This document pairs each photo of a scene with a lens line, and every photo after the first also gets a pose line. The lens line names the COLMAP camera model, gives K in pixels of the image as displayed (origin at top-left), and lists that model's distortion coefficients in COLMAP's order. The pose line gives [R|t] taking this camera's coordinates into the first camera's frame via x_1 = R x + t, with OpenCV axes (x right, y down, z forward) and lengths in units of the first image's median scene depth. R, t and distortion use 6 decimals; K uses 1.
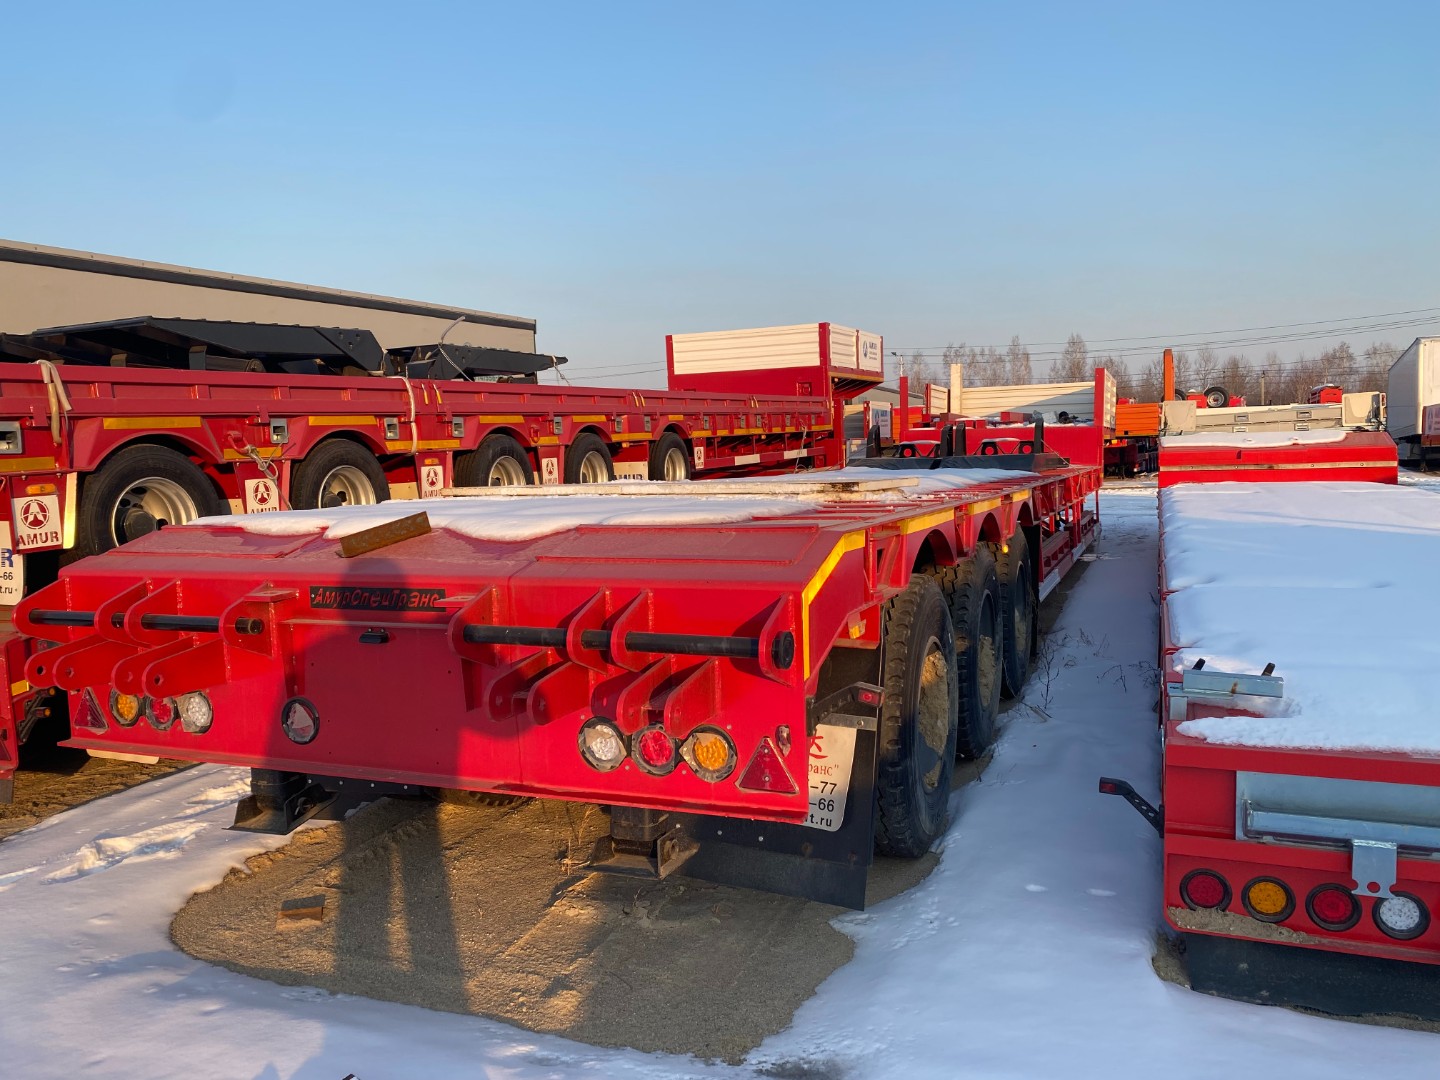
lens RADIAL K [[1093.4, 0, 718.1], [0, 1093.4, 543.1], [0, 0, 1]] dist [0.053300, -0.057861]
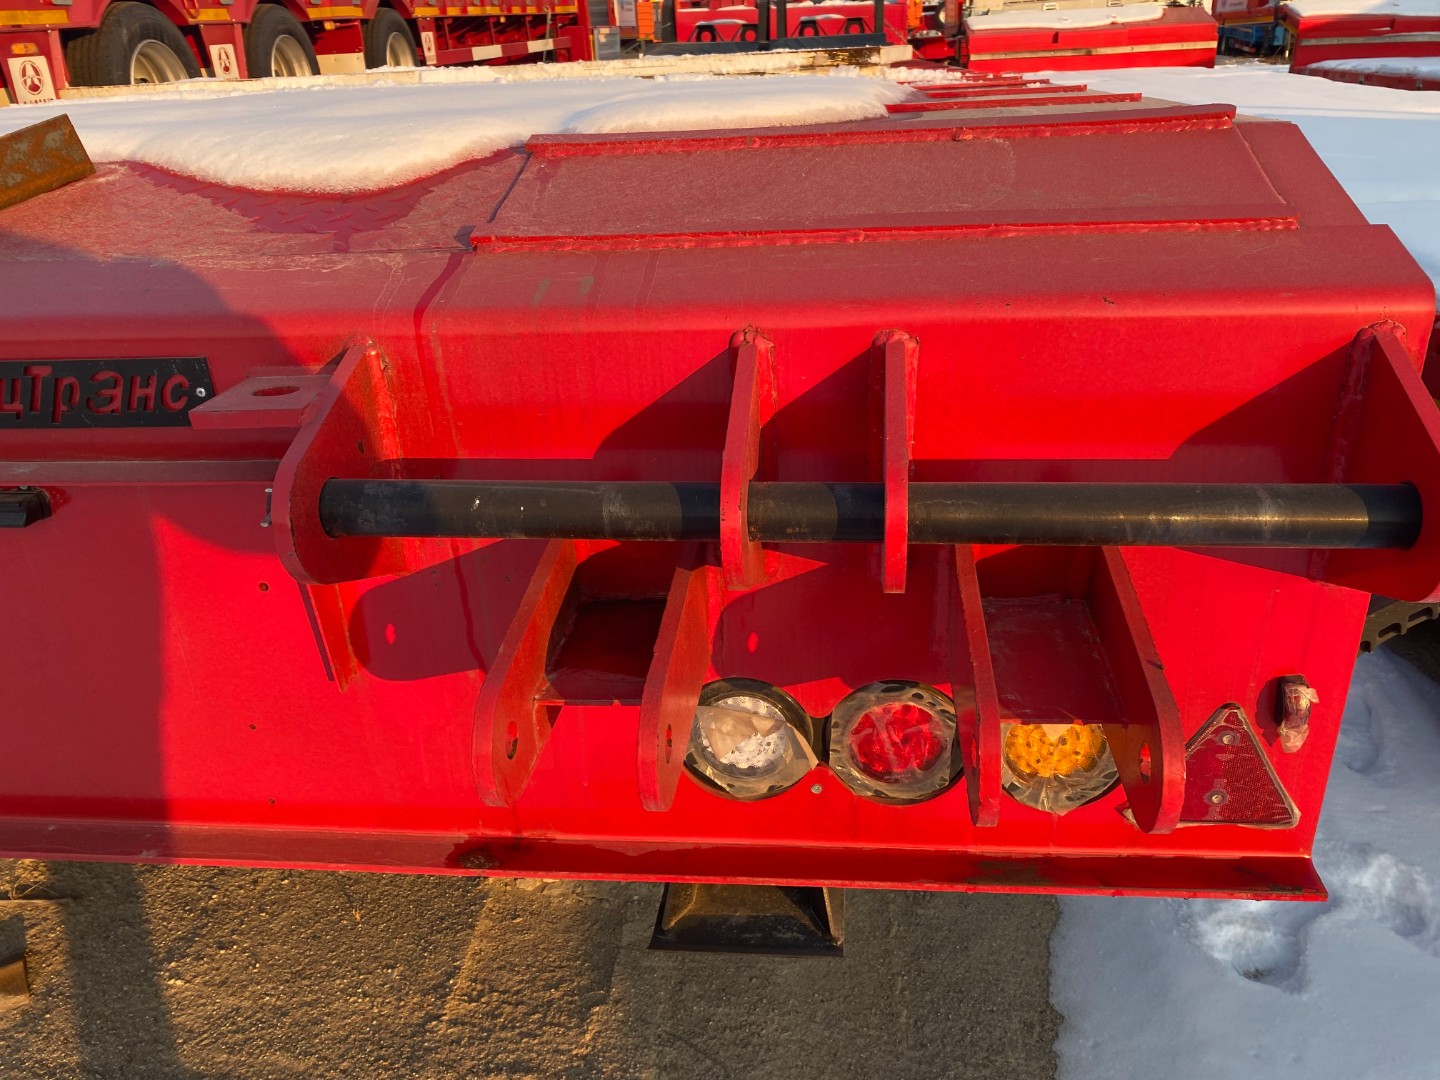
lens RADIAL K [[1093.4, 0, 729.4], [0, 1093.4, 546.7], [0, 0, 1]] dist [0.053300, -0.057861]
pose [[0.960099, -0.128548, 0.248366, -0.069796], [0.039995, 0.942081, 0.332992, -0.003185], [-0.276787, -0.309772, 0.909632, 0.237113]]
